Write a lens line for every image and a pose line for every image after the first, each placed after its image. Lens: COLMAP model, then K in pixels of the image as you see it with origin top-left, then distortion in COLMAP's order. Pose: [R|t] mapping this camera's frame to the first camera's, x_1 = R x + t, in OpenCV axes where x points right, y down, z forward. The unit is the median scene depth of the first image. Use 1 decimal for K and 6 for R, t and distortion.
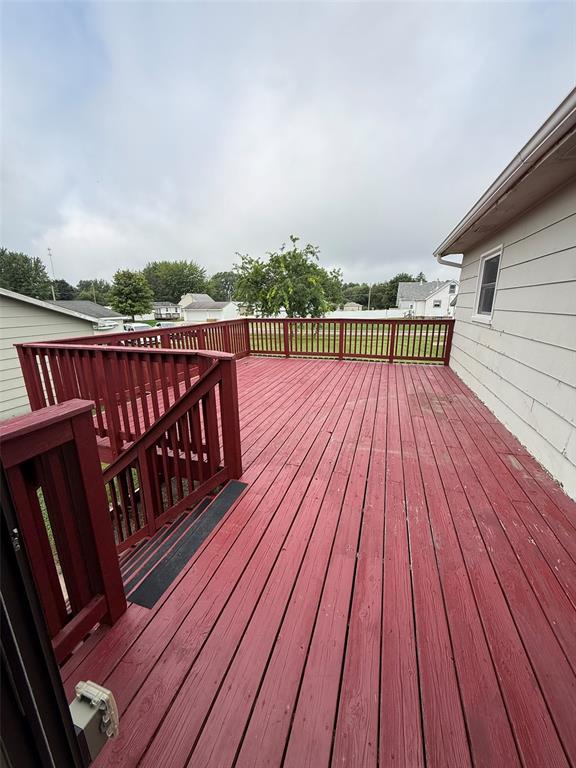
lens RADIAL K [[309.3, 0, 288.0], [0, 309.3, 384.0], [0, 0, 1]] dist [0.008887, 0.000175]
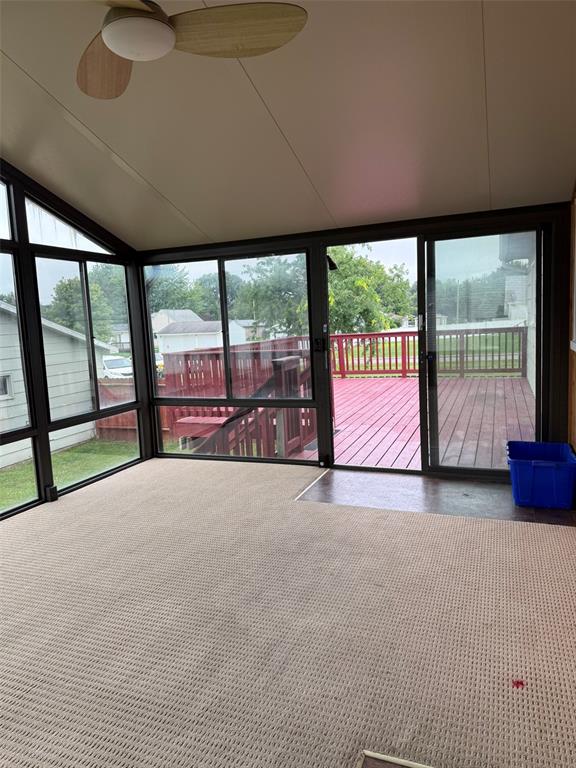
lens RADIAL K [[531.2, 0, 285.9], [0, 531.2, 402.3], [0, 0, 1]] dist [0.037999, -0.034290]
pose [[0.997475, -0.026406, -0.065929, -0.014304], [0.019587, 0.994590, -0.102020, 0.029206], [0.068266, 0.100471, 0.992595, -0.108565]]
